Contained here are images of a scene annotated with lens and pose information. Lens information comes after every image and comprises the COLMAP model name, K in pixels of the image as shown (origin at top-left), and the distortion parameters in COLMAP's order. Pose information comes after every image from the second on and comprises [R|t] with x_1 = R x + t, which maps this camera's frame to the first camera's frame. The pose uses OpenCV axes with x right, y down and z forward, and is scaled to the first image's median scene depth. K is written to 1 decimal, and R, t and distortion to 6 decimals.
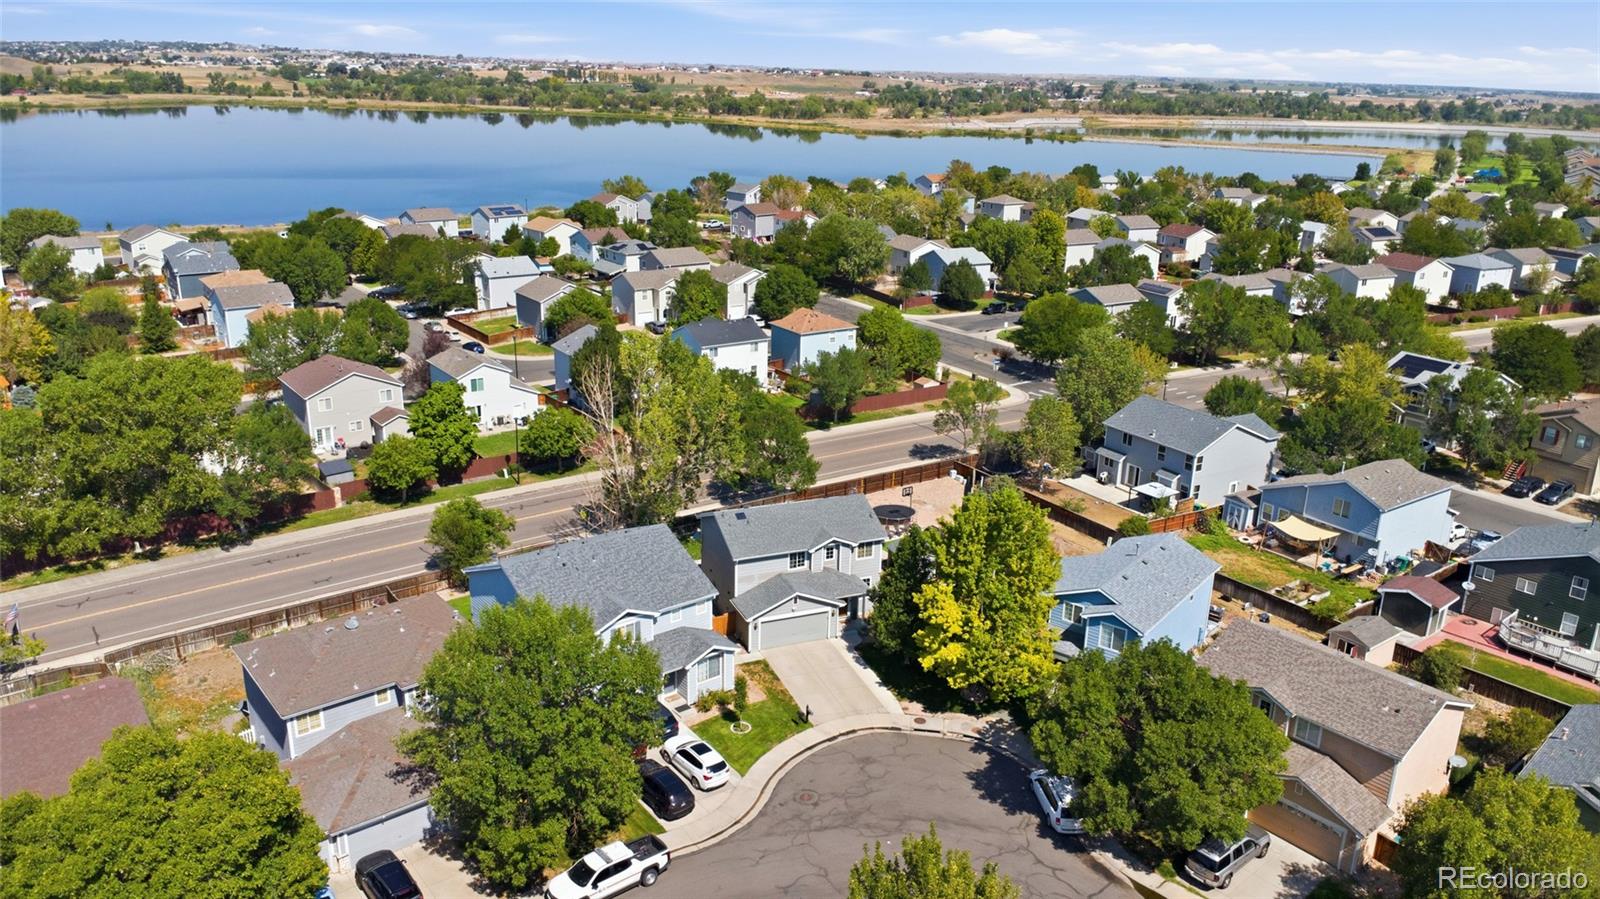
lens RADIAL K [[1168.7, 0, 789.0], [0, 1168.7, 438.2], [0, 0, 1]] dist [0.052415, -0.055649]
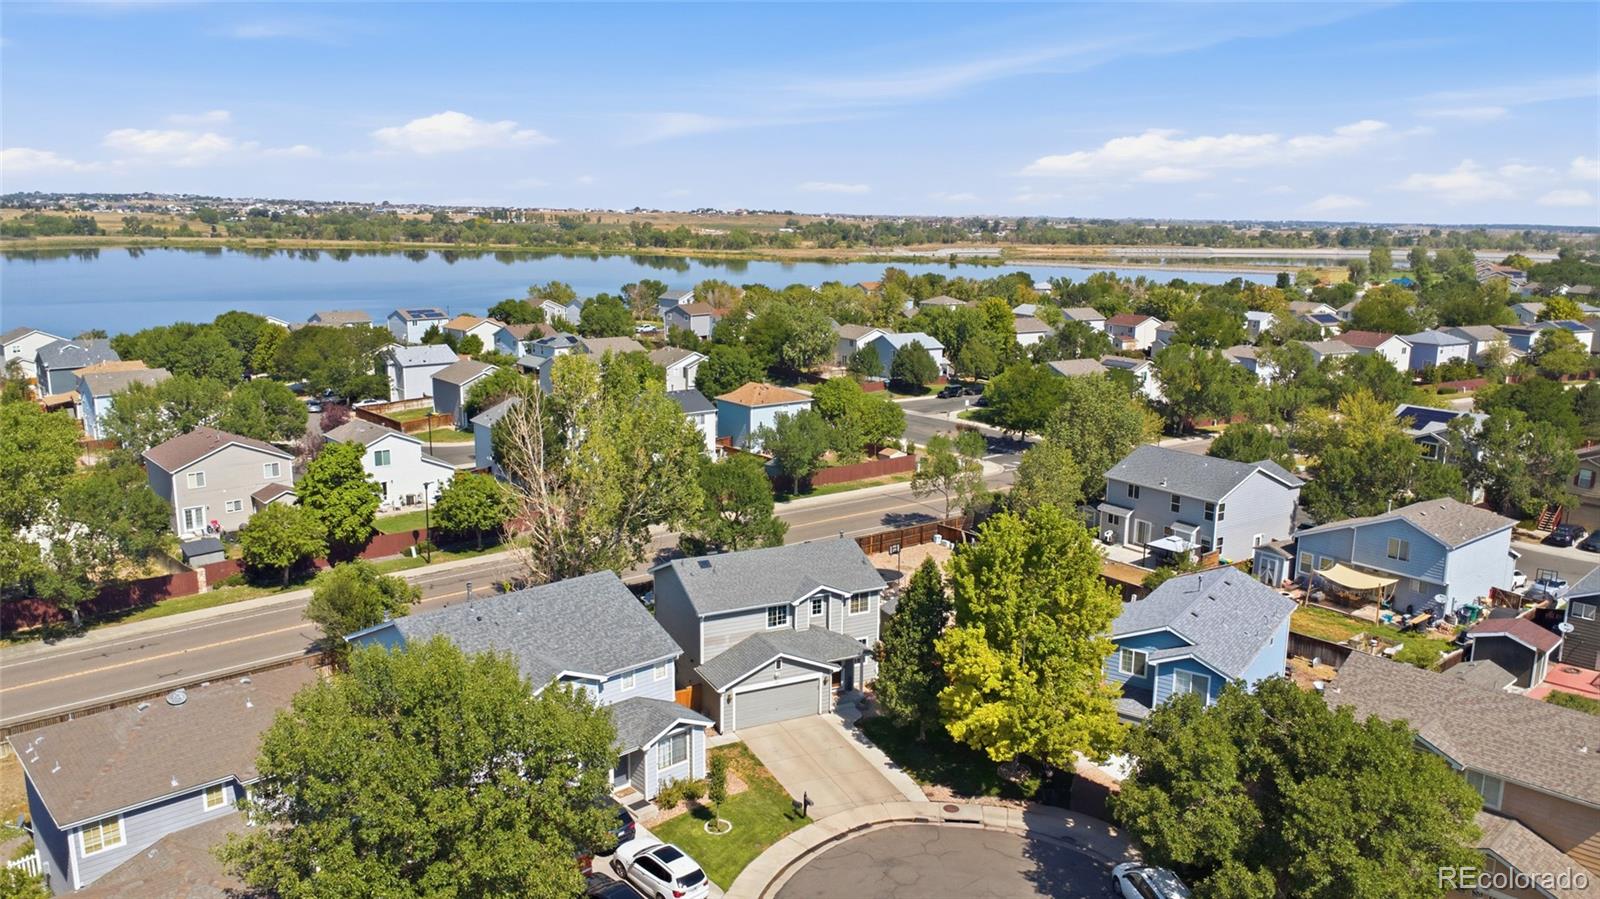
lens RADIAL K [[1168.7, 0, 795.1], [0, 1168.7, 441.2], [0, 0, 1]] dist [0.052415, -0.055649]
pose [[0.997587, -0.022456, 0.065703, -0.021790], [0.029633, 0.993448, -0.110378, 0.052756], [-0.062794, 0.112058, 0.991716, 0.137112]]
